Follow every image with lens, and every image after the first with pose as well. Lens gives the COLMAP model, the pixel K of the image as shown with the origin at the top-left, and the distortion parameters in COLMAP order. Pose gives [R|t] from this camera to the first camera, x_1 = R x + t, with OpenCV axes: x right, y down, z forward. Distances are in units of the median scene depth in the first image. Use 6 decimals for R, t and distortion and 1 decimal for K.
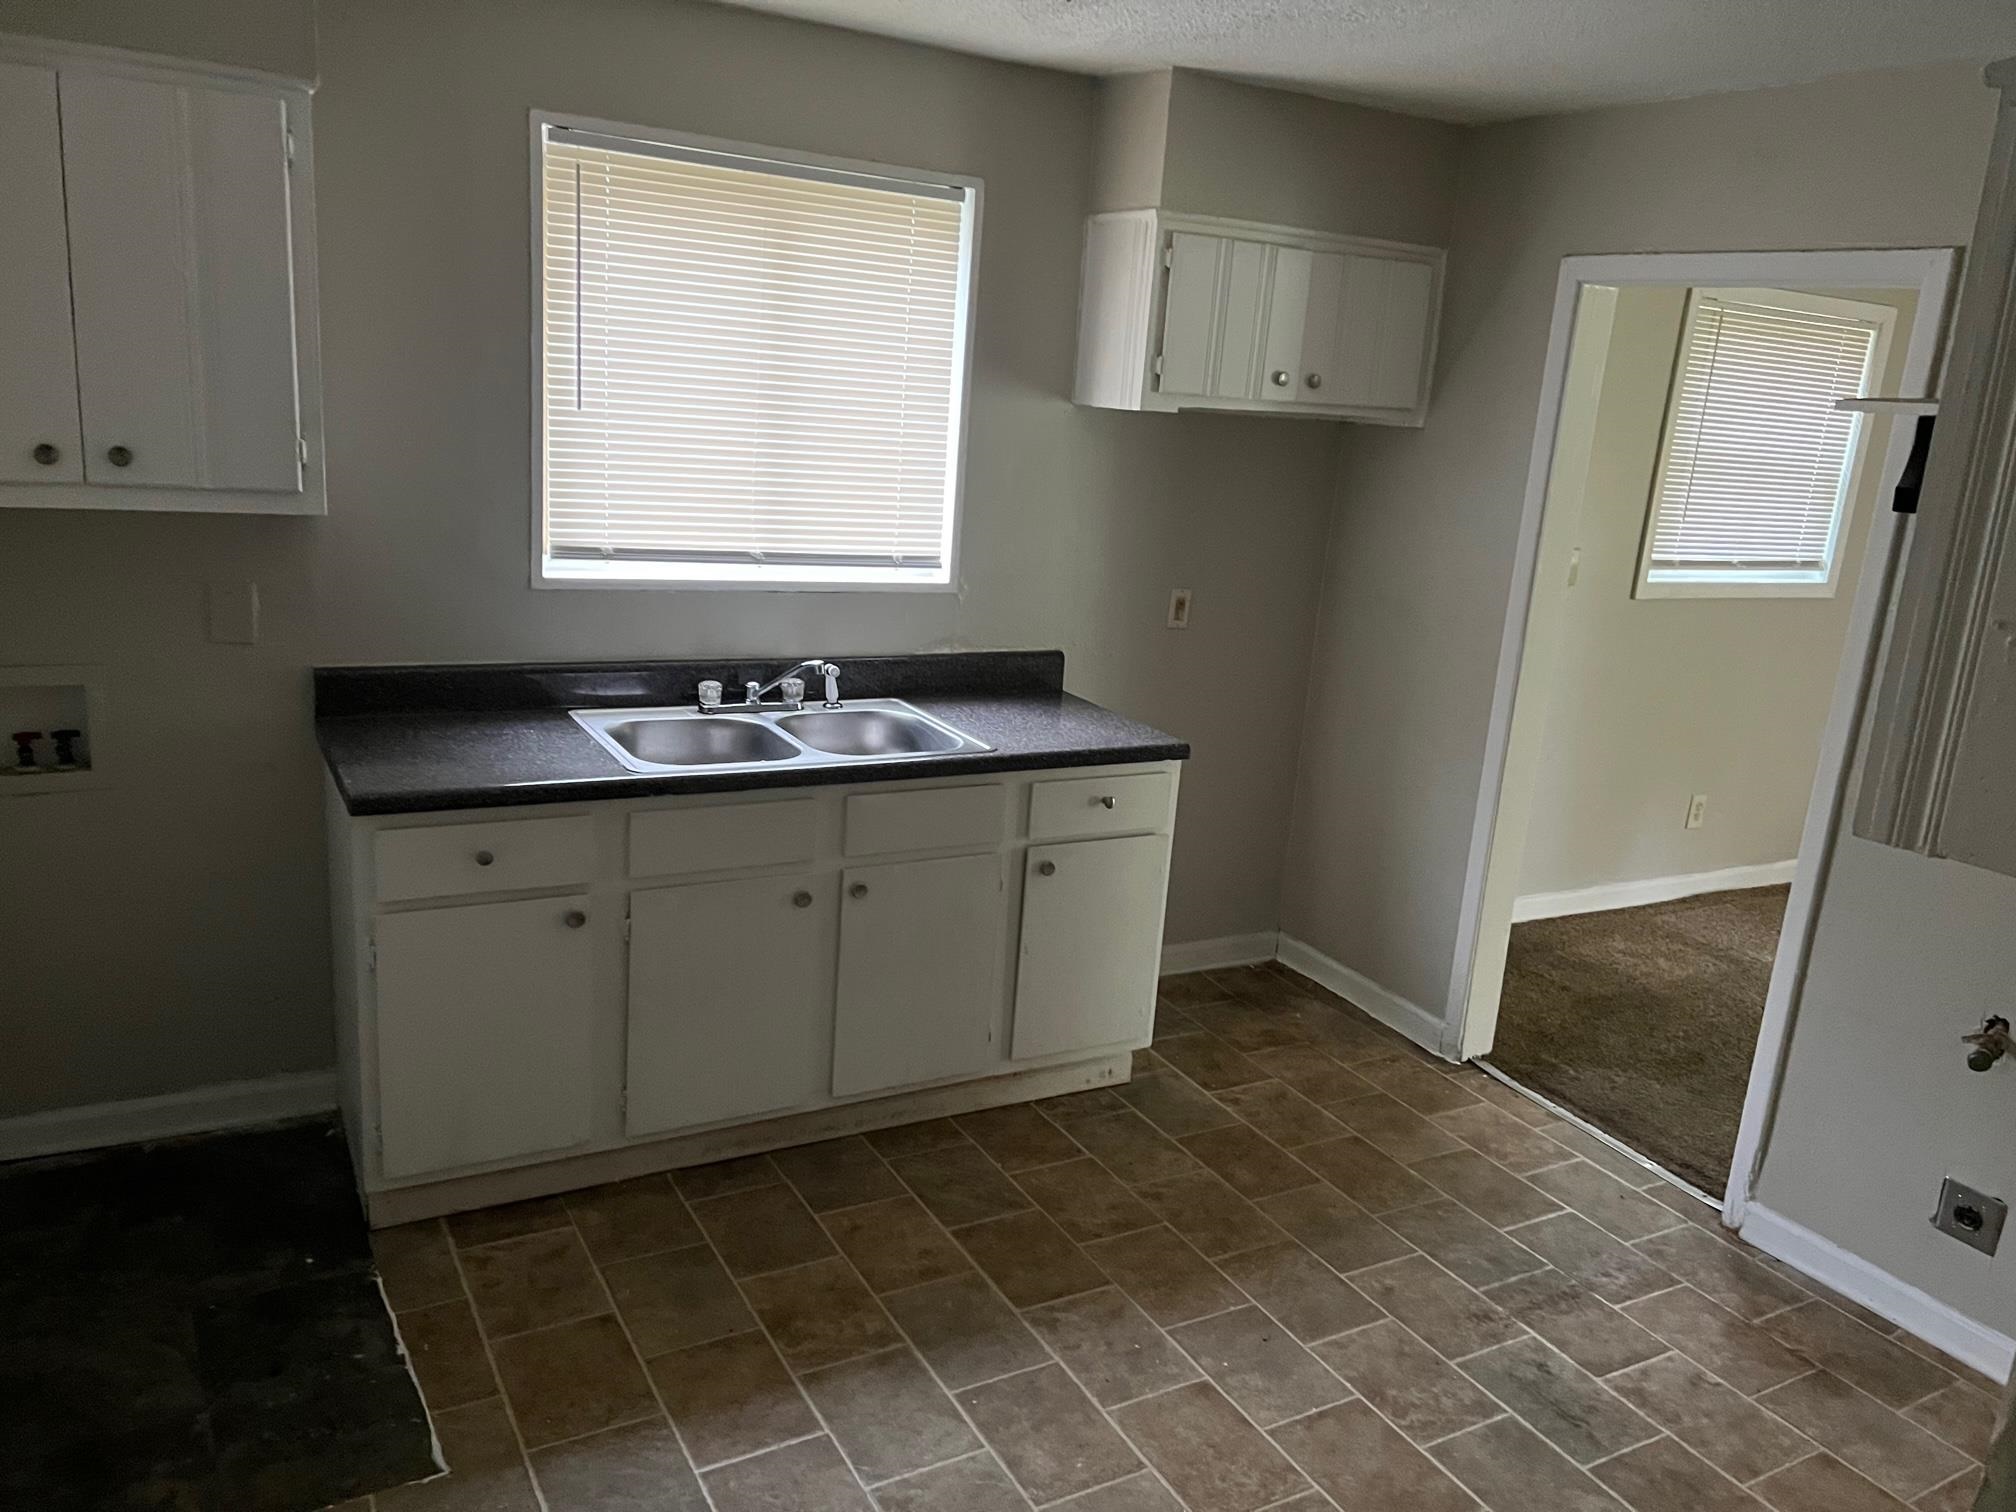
lens RADIAL K [[1504.7, 0, 959.5], [0, 1504.7, 756.3], [0, 0, 1]] dist [0.002407, 0.000281]
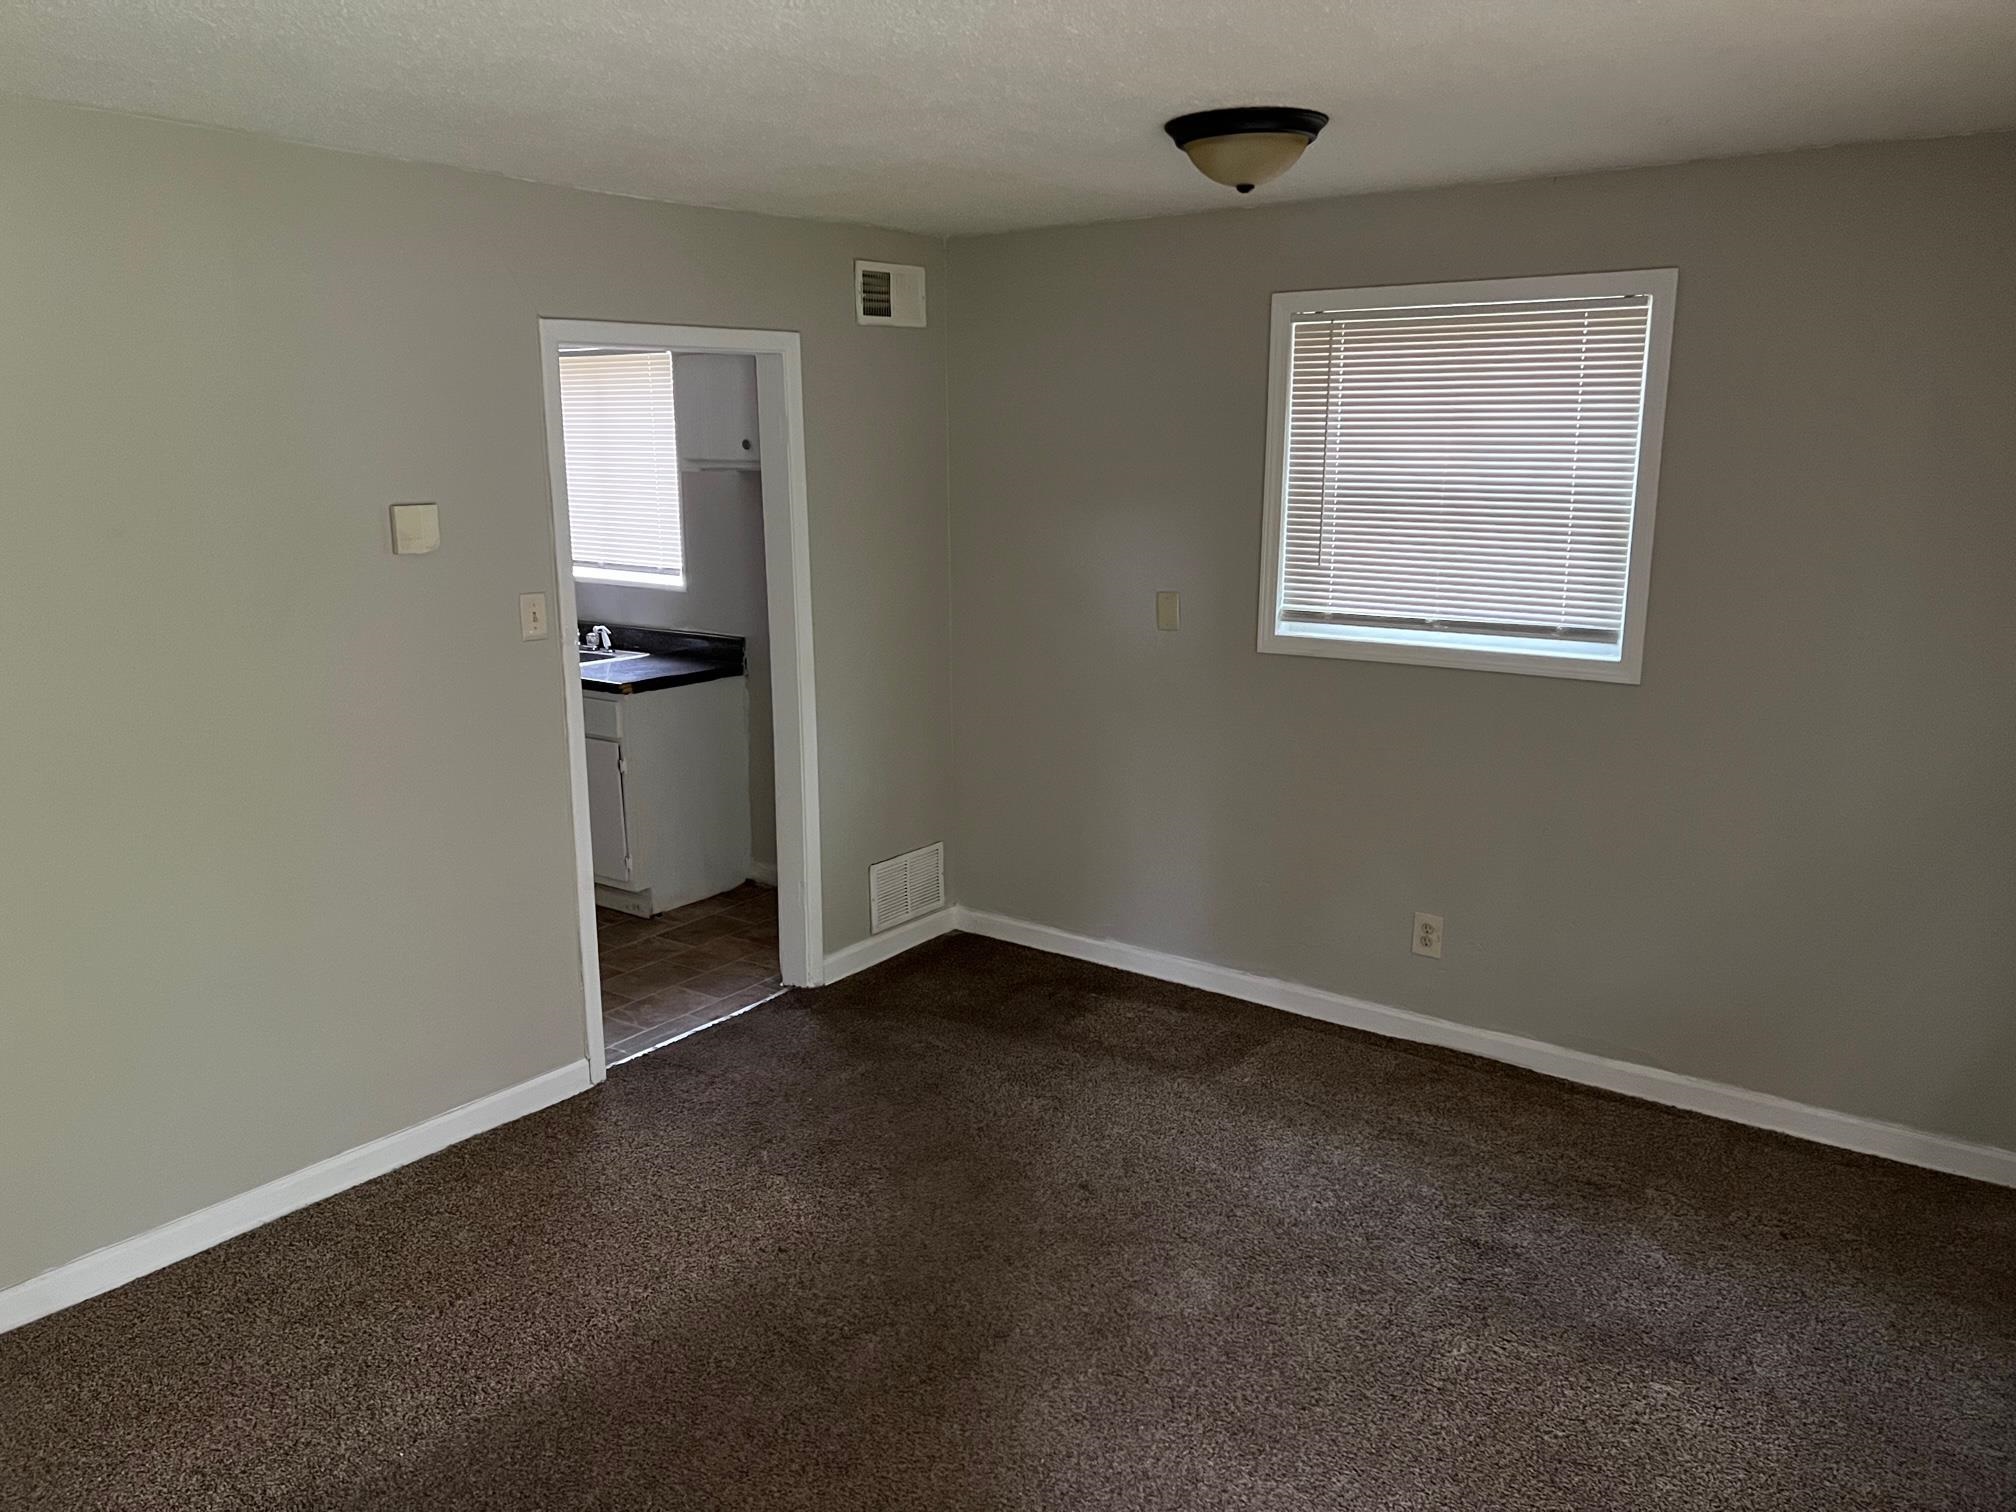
lens RADIAL K [[1504.7, 0, 959.5], [0, 1504.7, 756.3], [0, 0, 1]] dist [0.002407, 0.000281]
pose [[0.419085, 0.118016, -0.900244, 0.950606], [-0.188267, 0.981262, 0.040994, -0.036511], [0.888213, 0.152306, 0.433451, 0.368542]]
